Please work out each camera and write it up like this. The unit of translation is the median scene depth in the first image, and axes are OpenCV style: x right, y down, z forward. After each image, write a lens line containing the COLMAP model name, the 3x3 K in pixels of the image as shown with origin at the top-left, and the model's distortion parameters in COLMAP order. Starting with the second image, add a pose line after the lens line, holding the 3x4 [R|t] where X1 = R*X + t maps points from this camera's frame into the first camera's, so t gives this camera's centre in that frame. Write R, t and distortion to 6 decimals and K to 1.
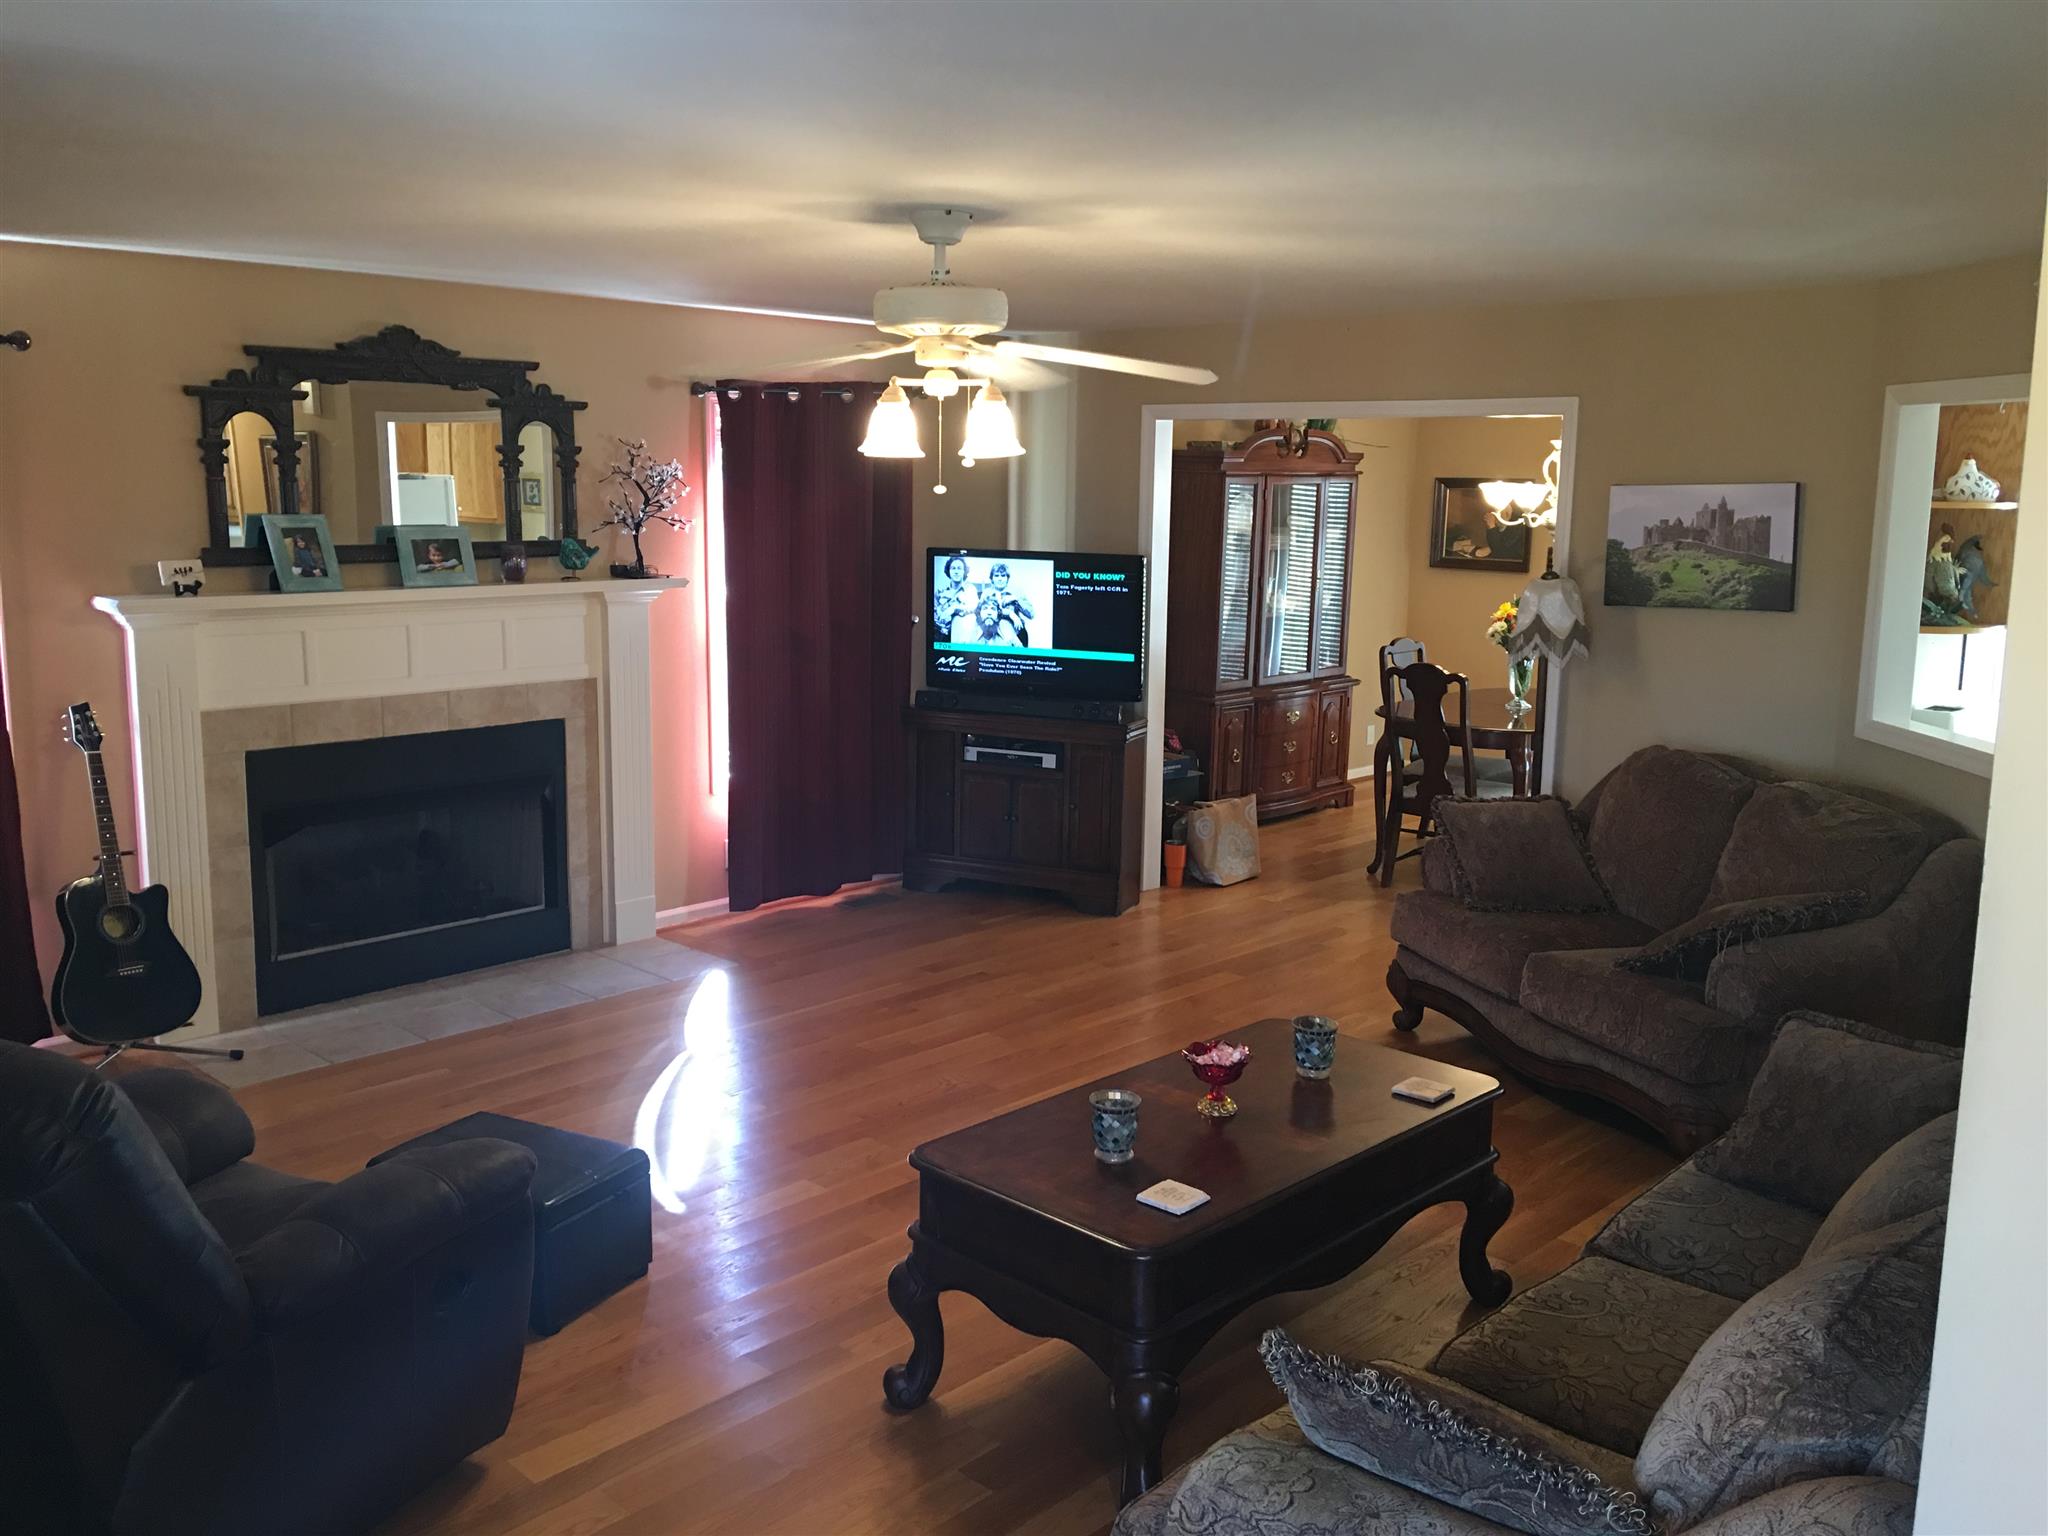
lens RADIAL K [[1716.0, 0, 1024.6], [0, 1716.0, 768.4], [0, 0, 1]] dist [0.007134, 0.001329]
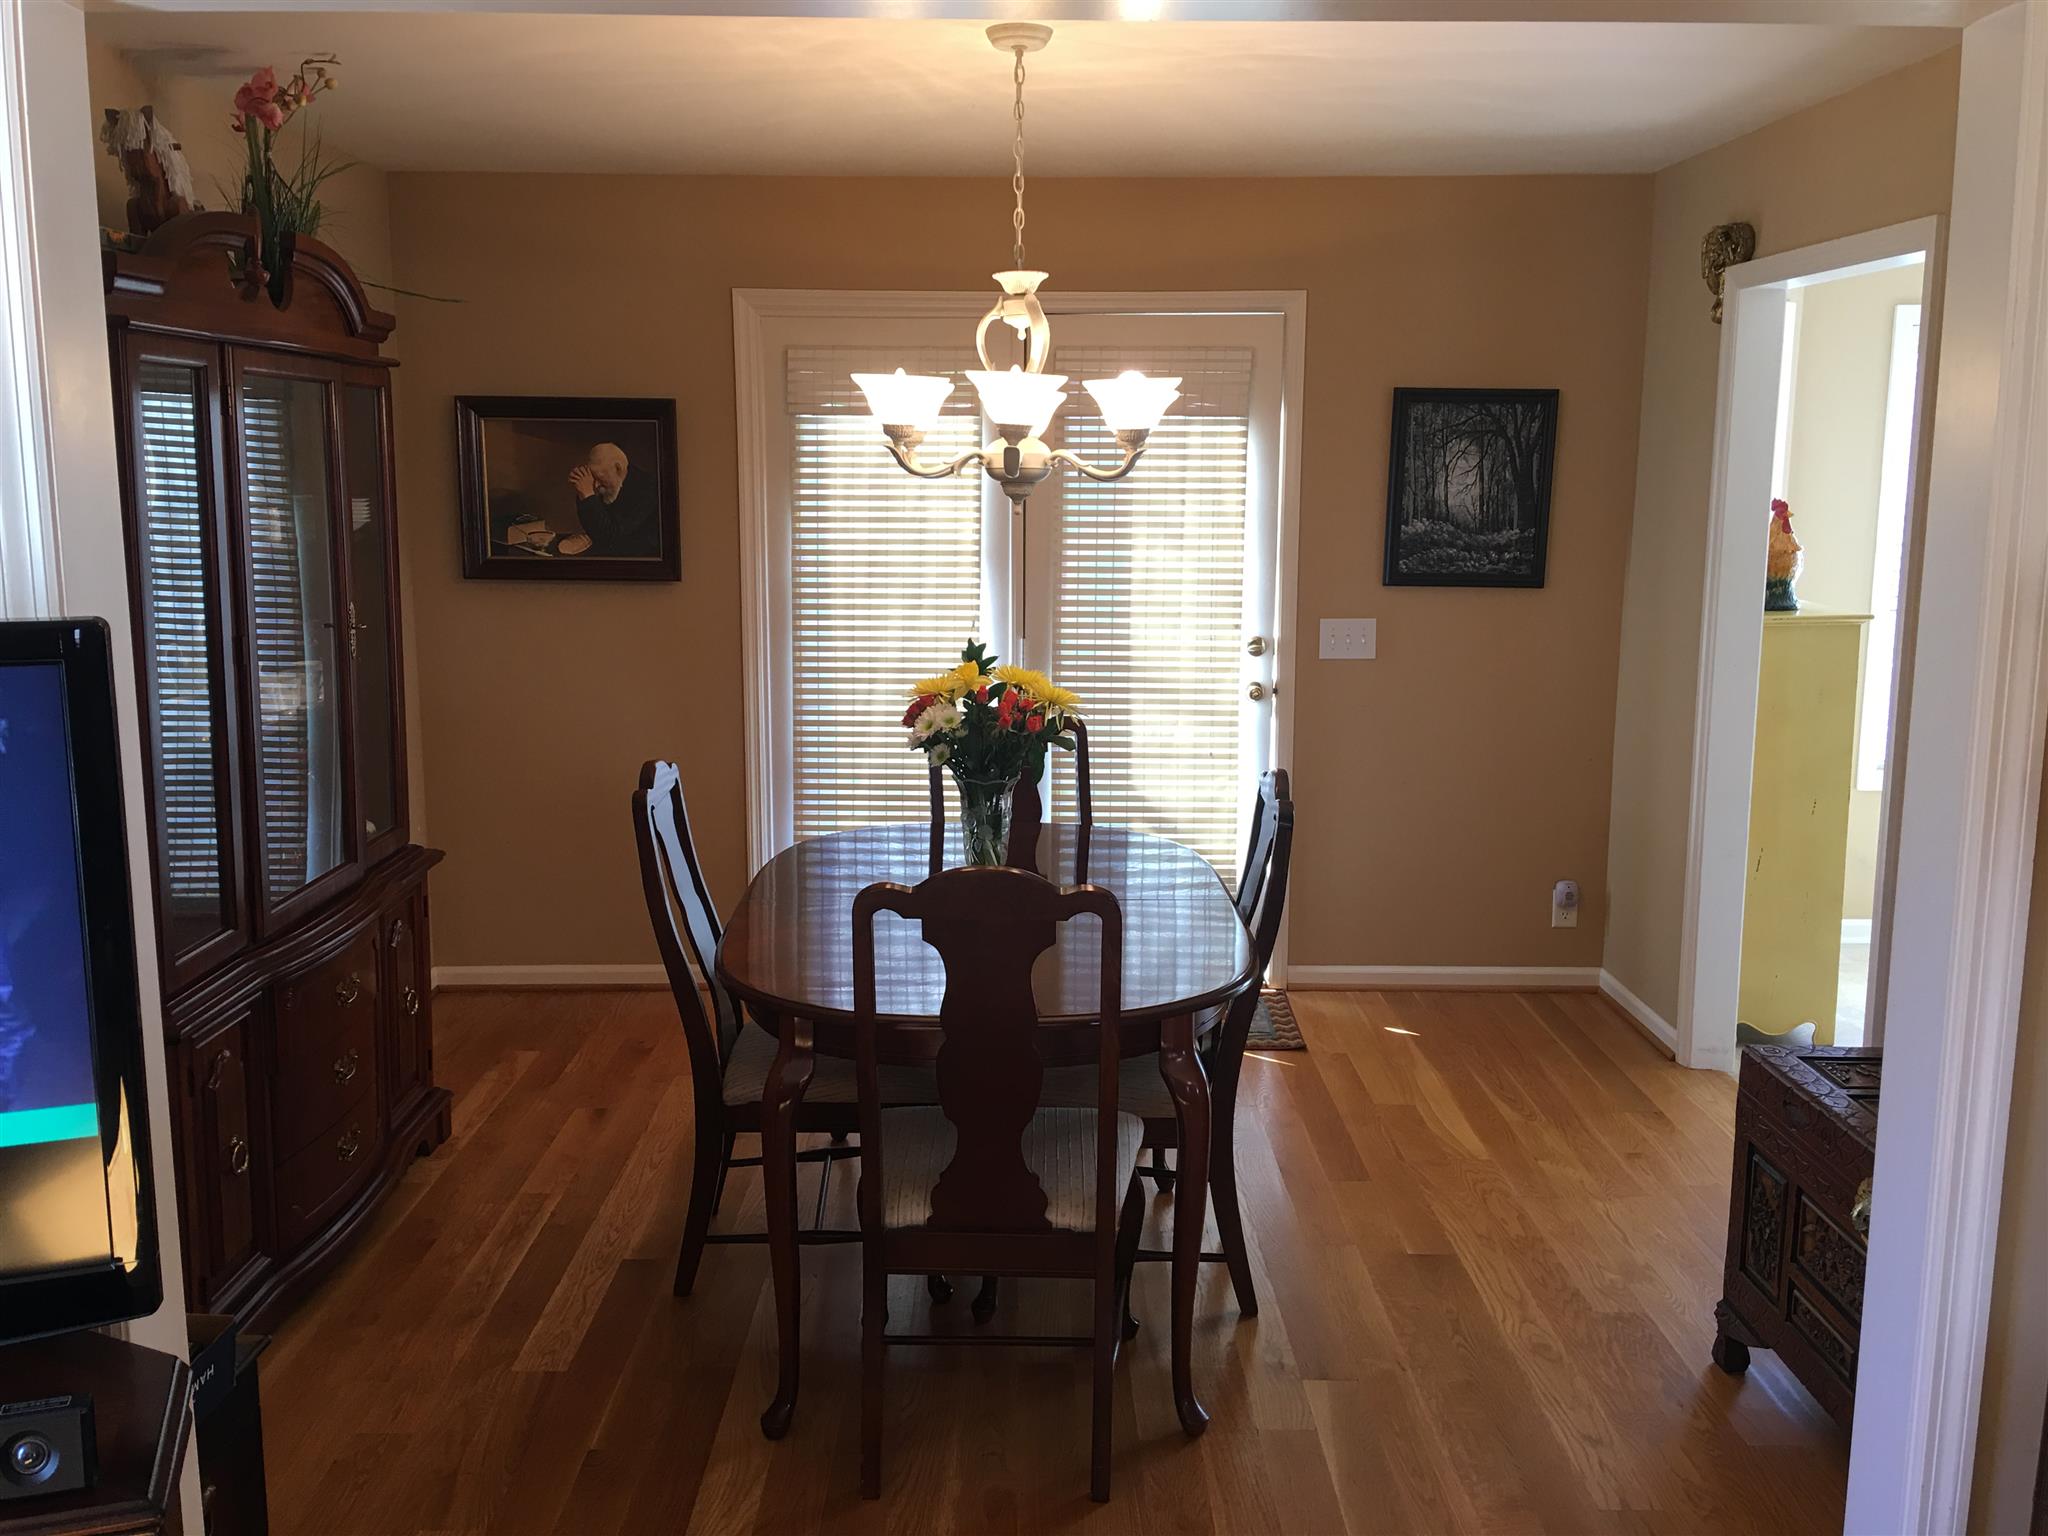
lens RADIAL K [[1716.0, 0, 1025.5], [0, 1716.0, 761.0], [0, 0, 1]] dist [0.007134, 0.001329]
pose [[0.709070, -0.120320, 0.694797, 0.002254], [0.118599, 0.991647, 0.050690, -0.072646], [-0.695093, 0.046459, 0.717417, 0.547012]]
